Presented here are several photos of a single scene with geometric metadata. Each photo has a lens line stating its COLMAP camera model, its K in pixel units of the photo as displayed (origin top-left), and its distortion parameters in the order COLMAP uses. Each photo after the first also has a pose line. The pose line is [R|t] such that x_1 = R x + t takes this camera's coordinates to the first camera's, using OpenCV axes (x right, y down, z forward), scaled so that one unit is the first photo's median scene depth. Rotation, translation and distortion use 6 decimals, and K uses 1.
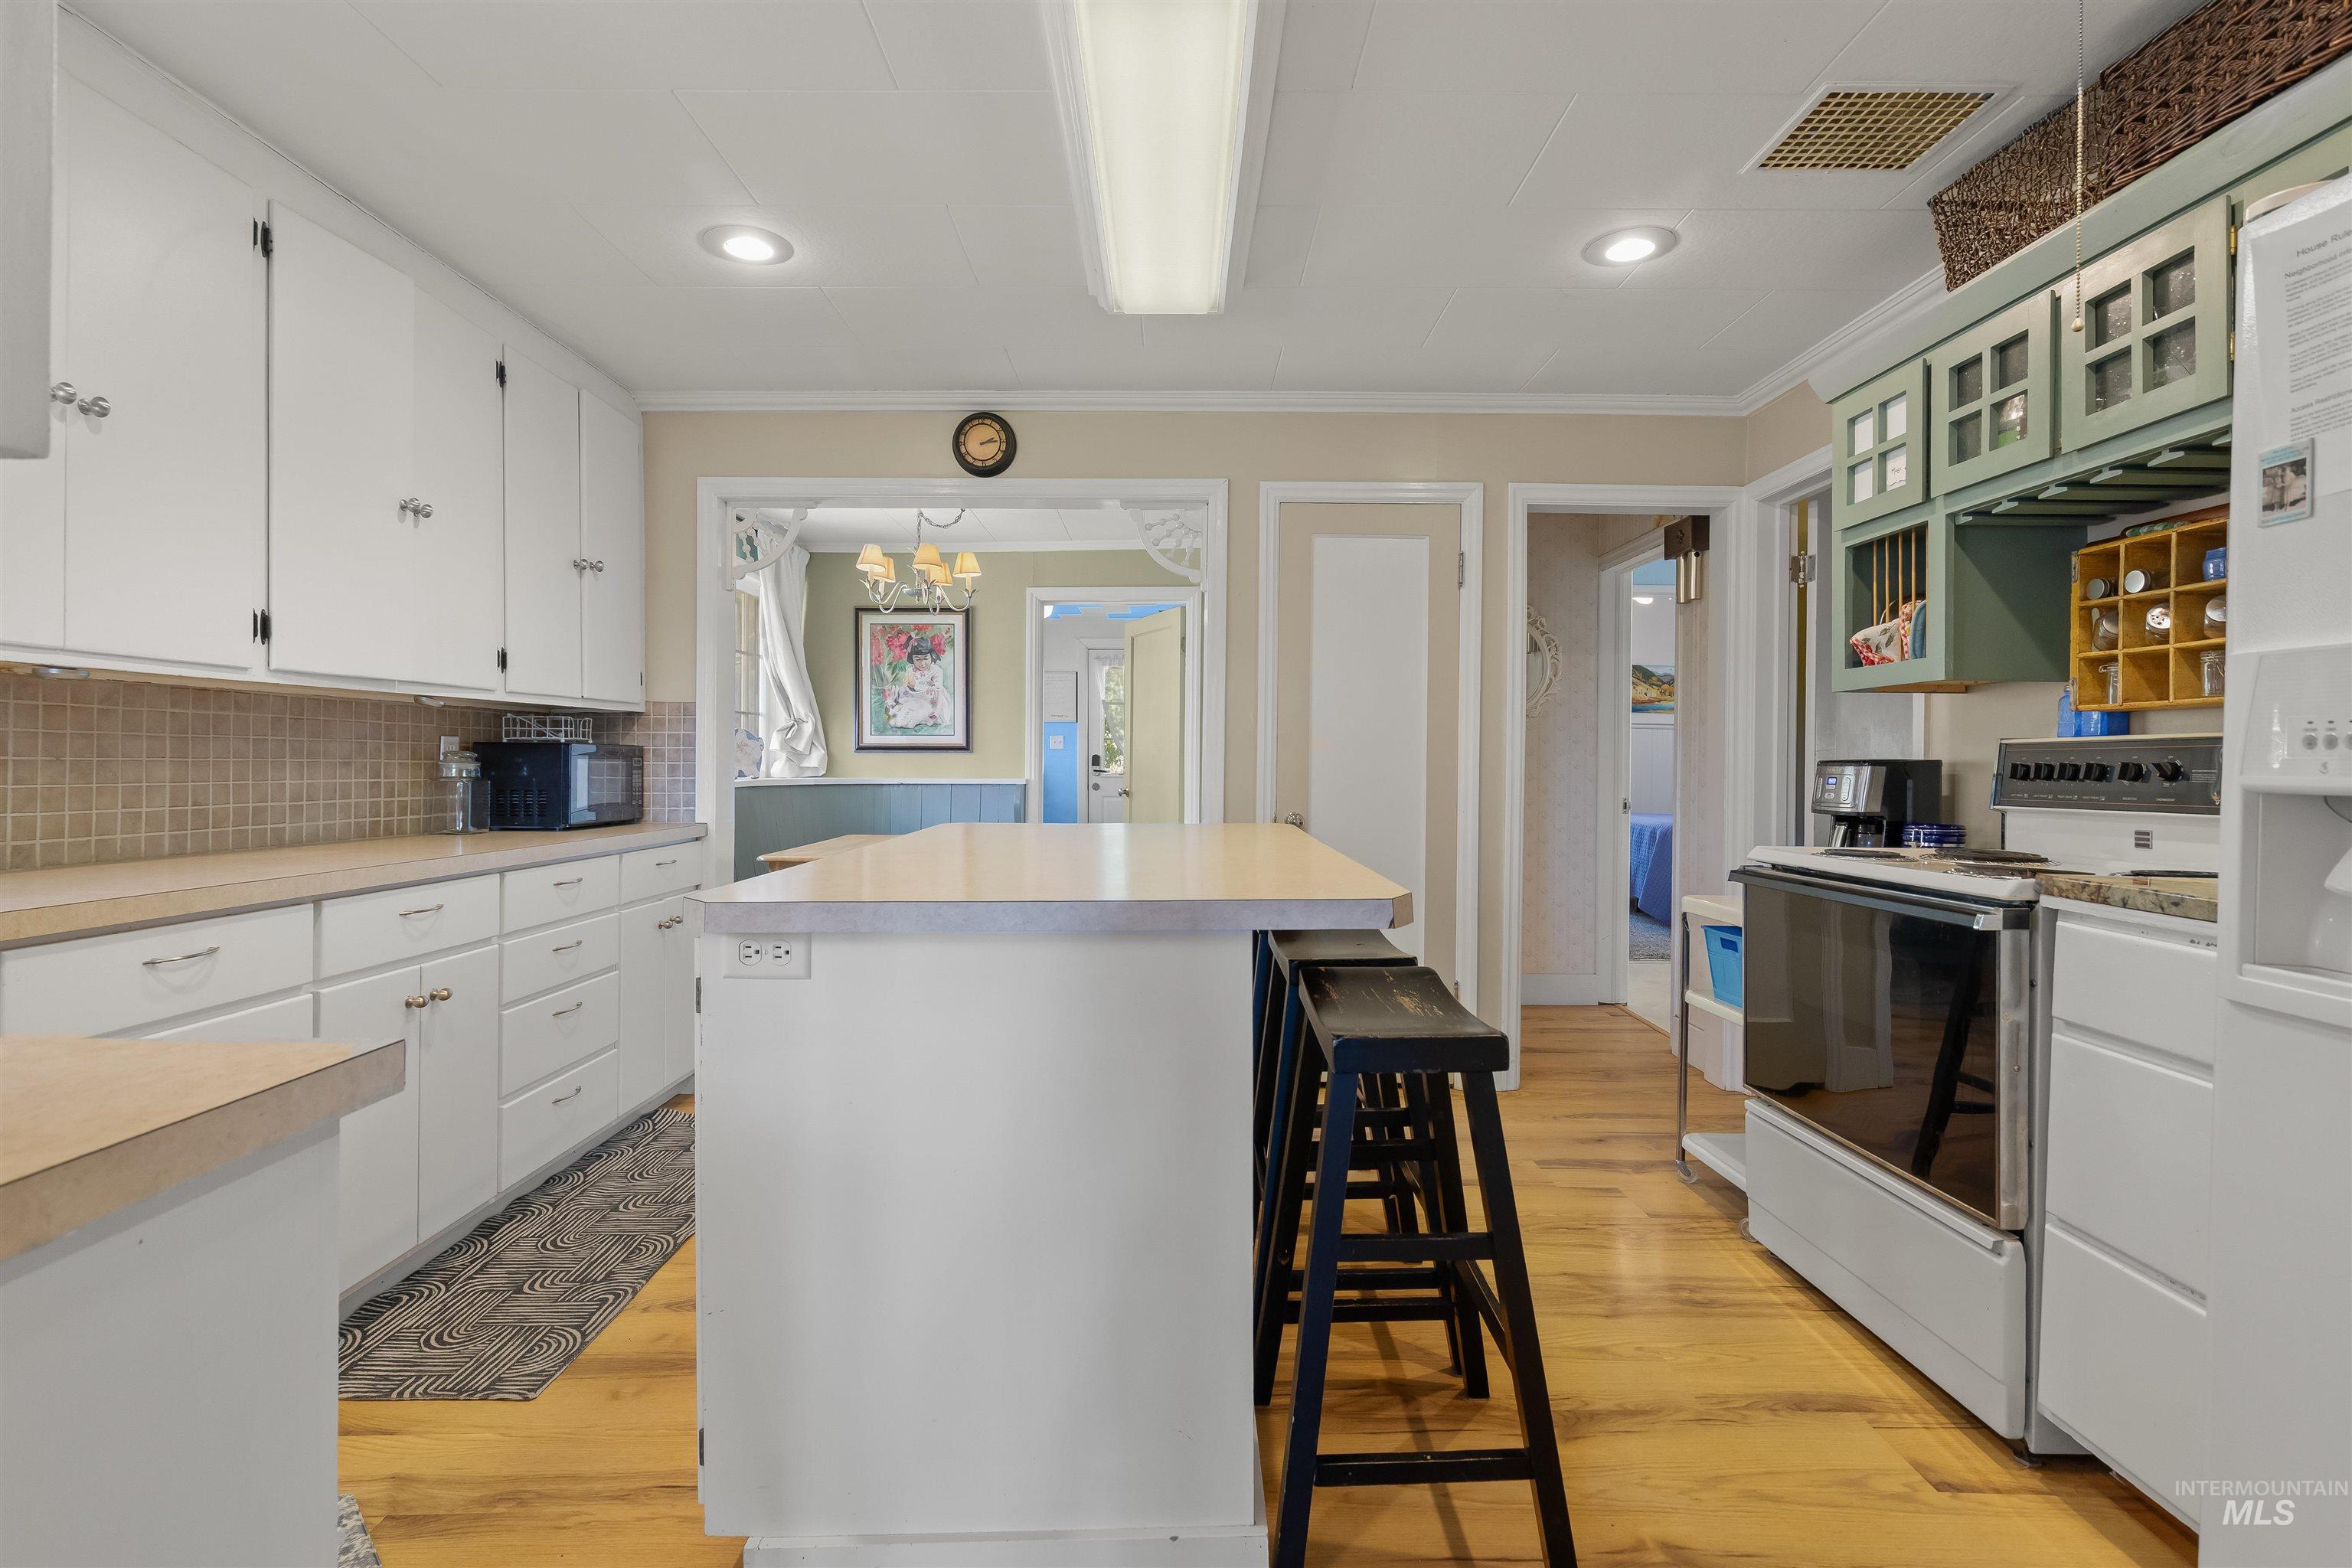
lens RADIAL K [[1080.8, 0, 1182.8], [0, 1080.8, 763.1], [0, 0, 1]] dist [0.000085, 0.000024]
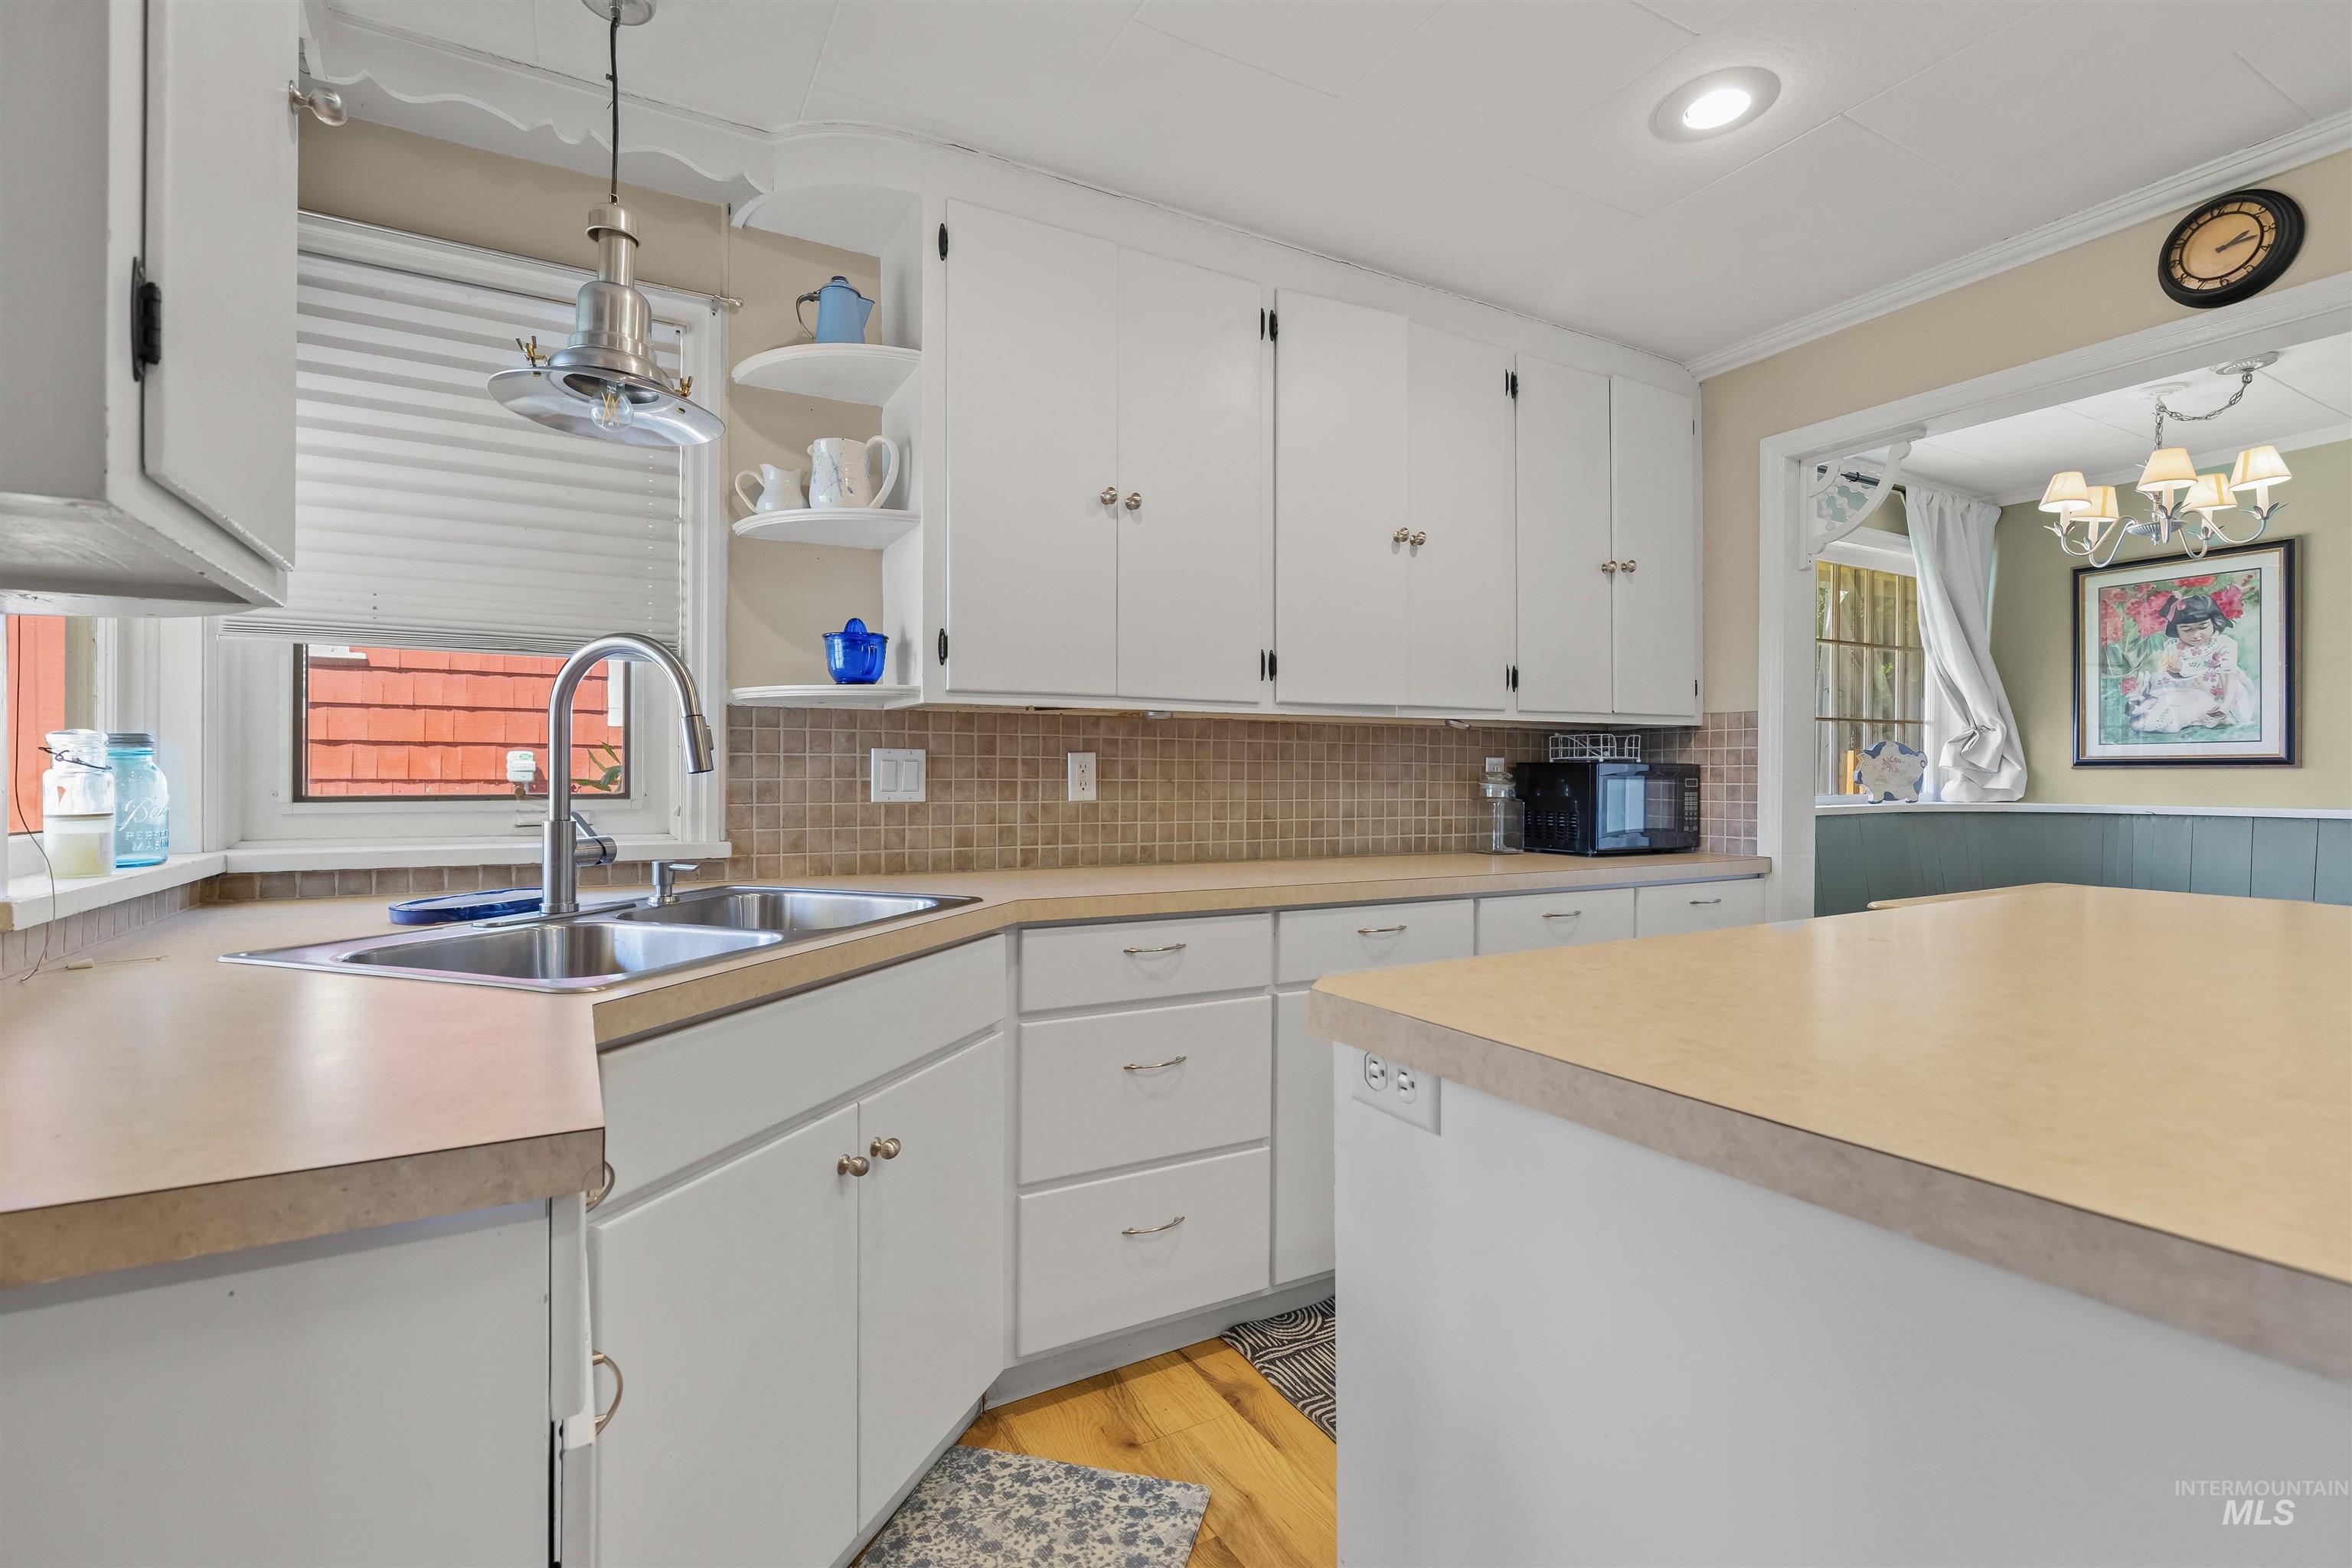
lens RADIAL K [[1055.7, 0, 1182.1], [0, 1055.7, 780.3], [0, 0, 1]] dist [0.000596, -0.000855]
pose [[0.482993, 0.001504, -0.875623, 0.047412], [-0.001548, 0.999998, 0.000864, -0.003188], [0.875623, 0.000938, 0.482995, 0.222007]]
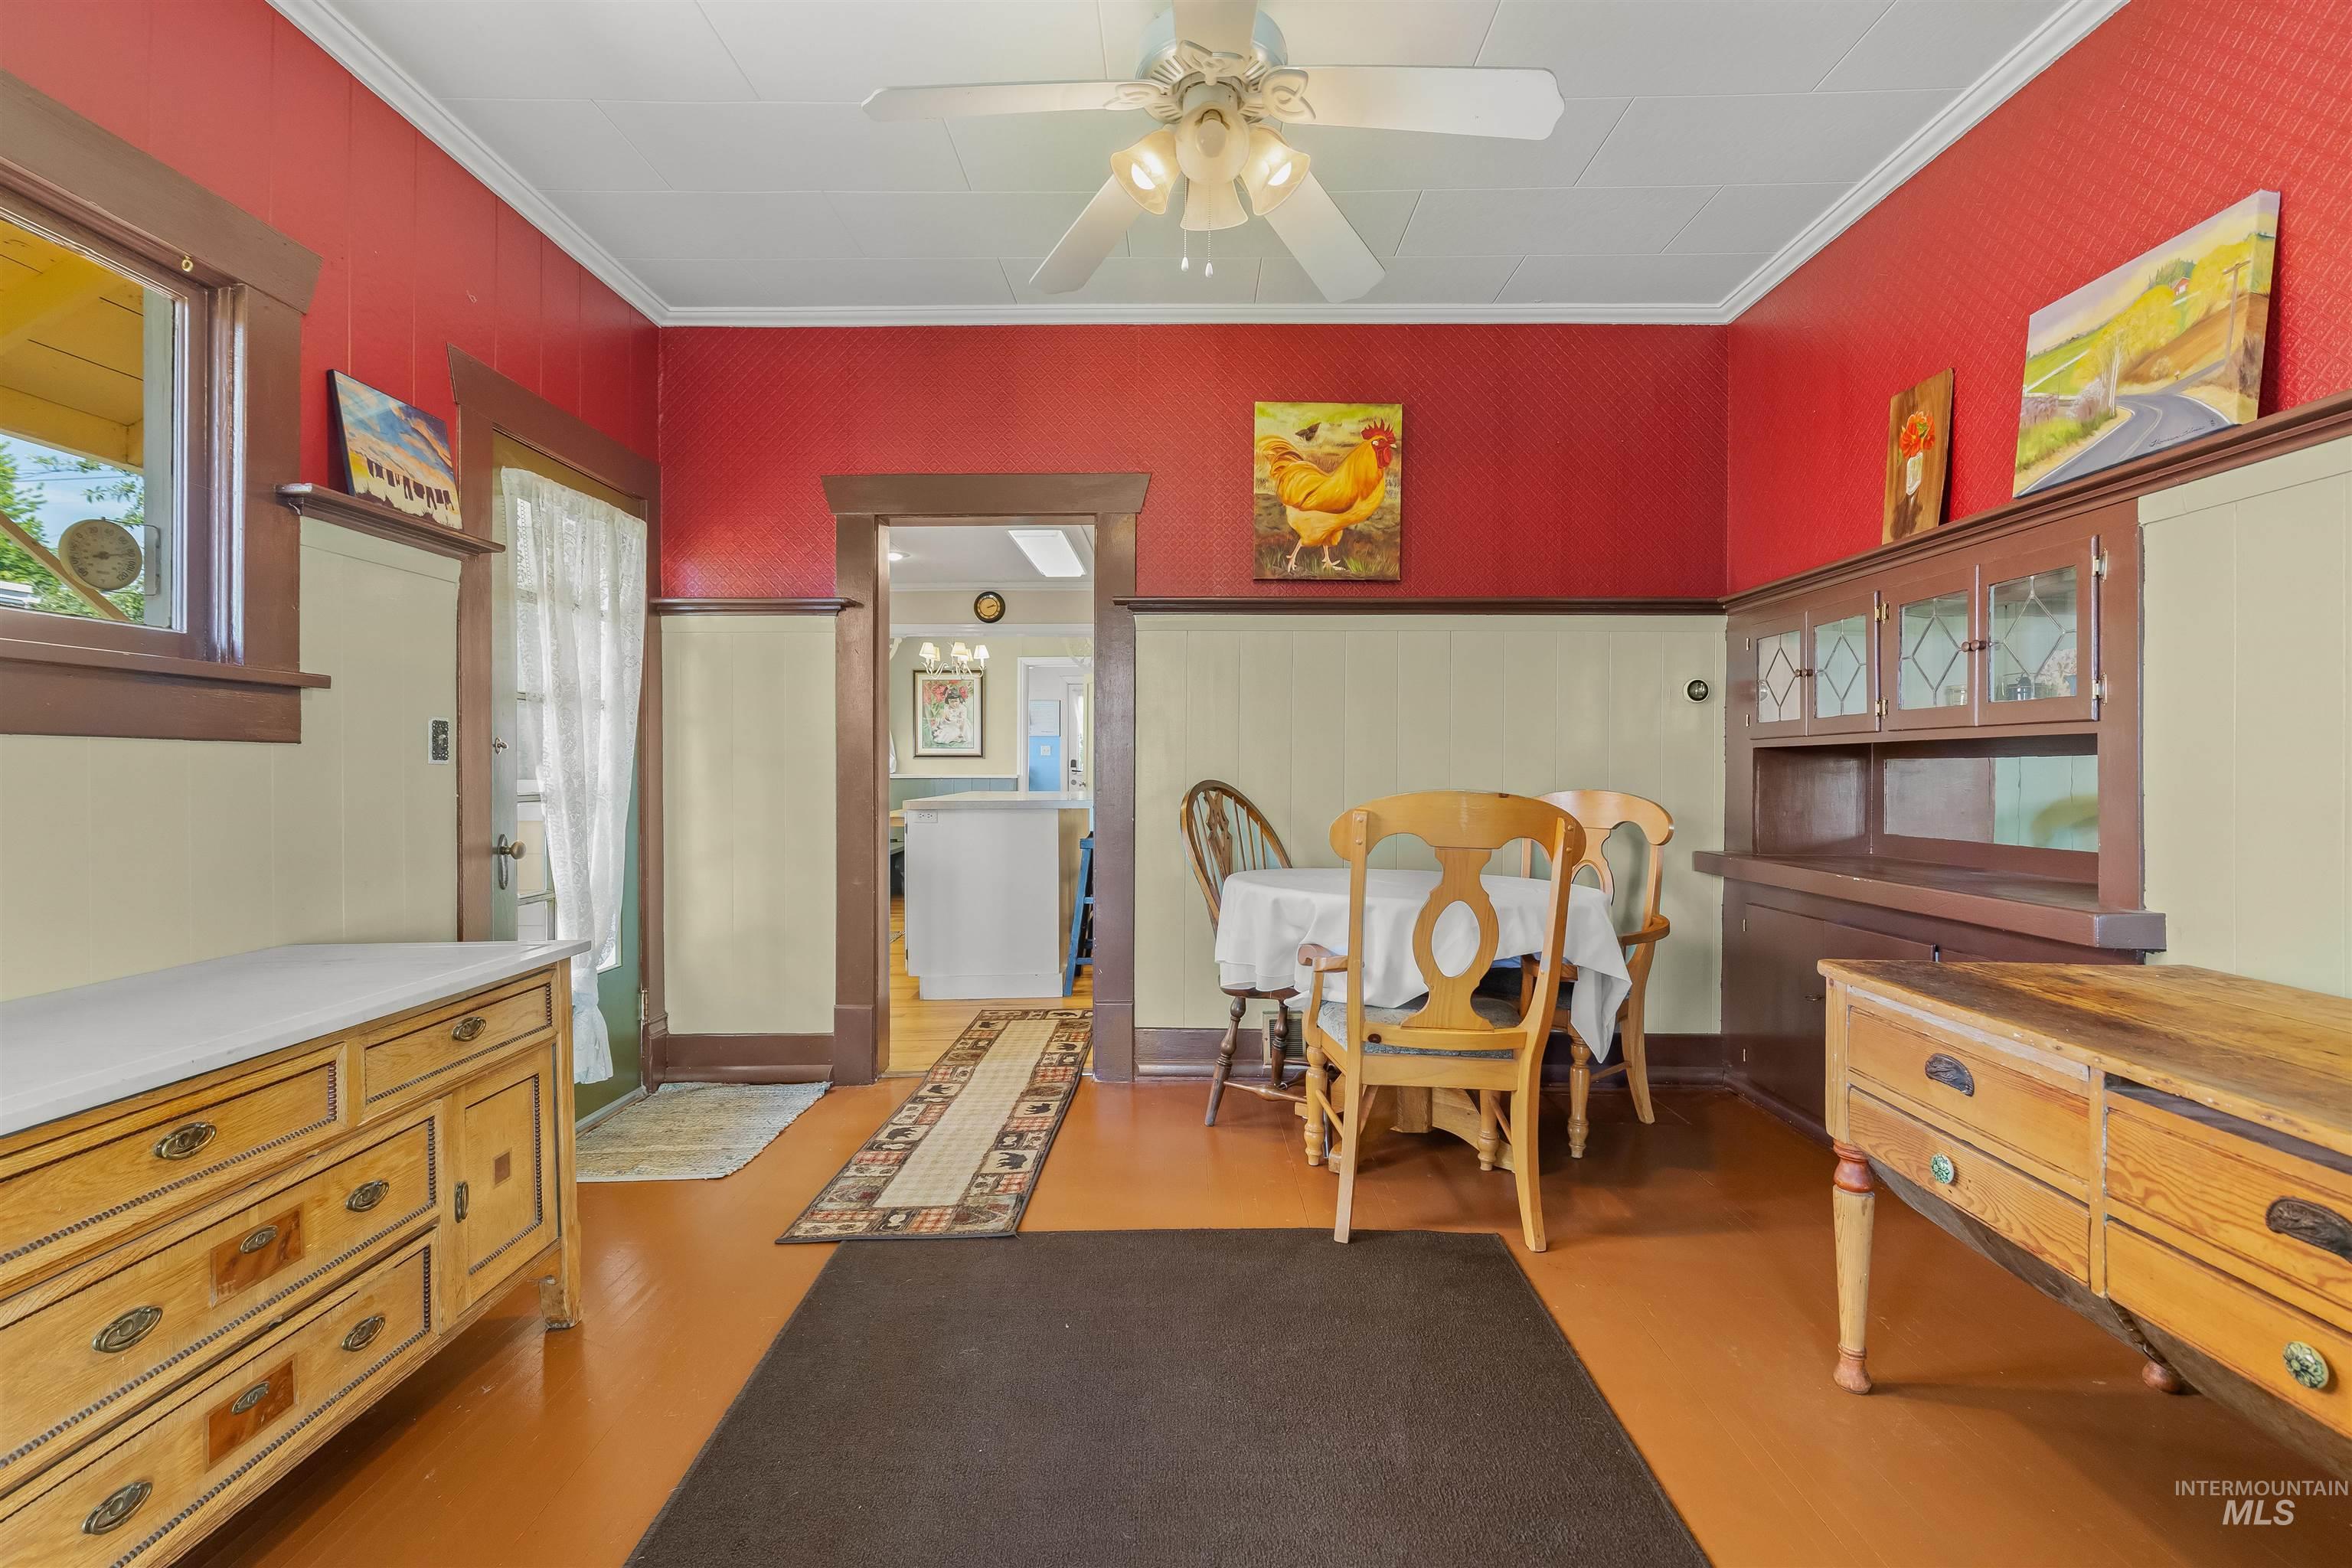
lens RADIAL K [[1067.7, 0, 1181.2], [0, 1067.7, 766.3], [0, 0, 1]] dist [-0.002940, -0.000877]
pose [[0.999914, -0.003398, -0.012639, 0.202127], [0.003400, 0.999994, 0.000131, 0.004073], [0.012639, -0.000174, 0.999920, -1.007077]]
